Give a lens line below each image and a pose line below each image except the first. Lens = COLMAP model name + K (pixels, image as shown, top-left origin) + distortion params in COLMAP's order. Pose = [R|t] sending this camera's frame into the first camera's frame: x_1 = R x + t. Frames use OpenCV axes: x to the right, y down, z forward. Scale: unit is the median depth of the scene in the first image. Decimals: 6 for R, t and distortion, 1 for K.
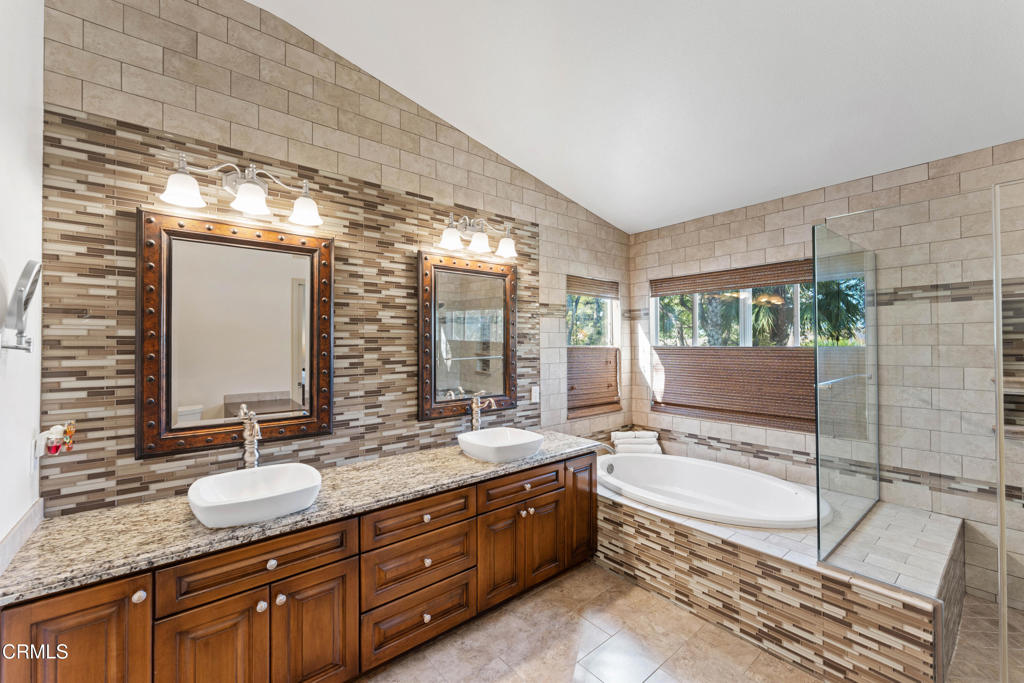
lens RADIAL K [[406.4, 0, 507.4], [0, 406.4, 341.1], [0, 0, 1]] dist [0.001932, -0.000505]
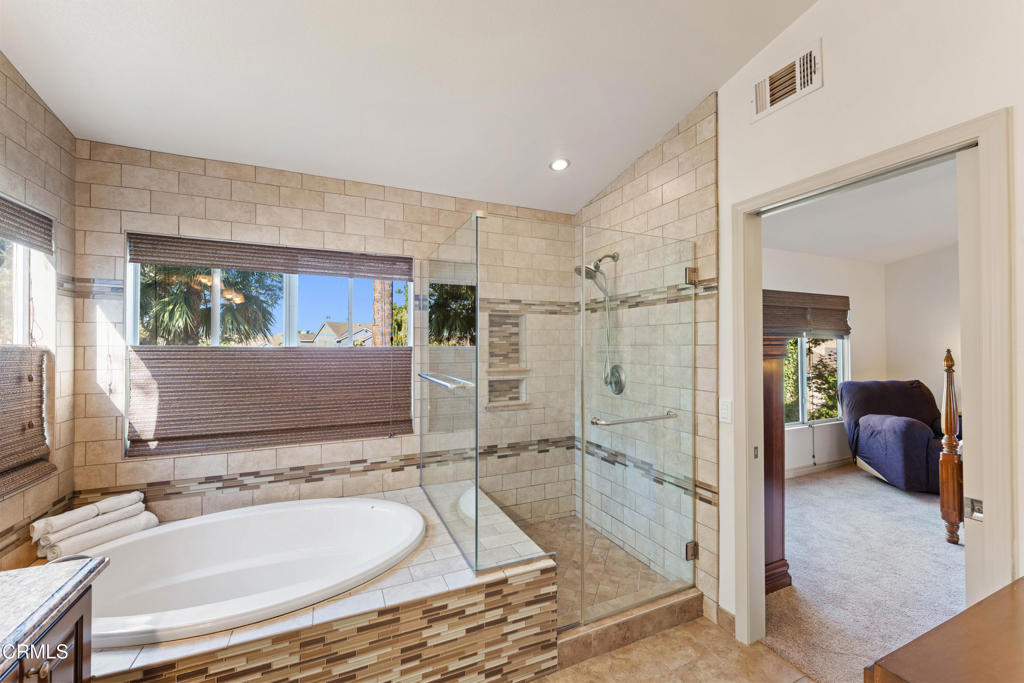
lens RADIAL K [[406.4, 0, 505.0], [0, 406.4, 343.0], [0, 0, 1]] dist [0.001932, -0.000505]
pose [[0.265446, 0.016363, 0.963987, -0.118594], [-0.010255, 0.999847, -0.014148, 0.019881], [-0.964071, -0.006131, 0.265573, 0.599598]]
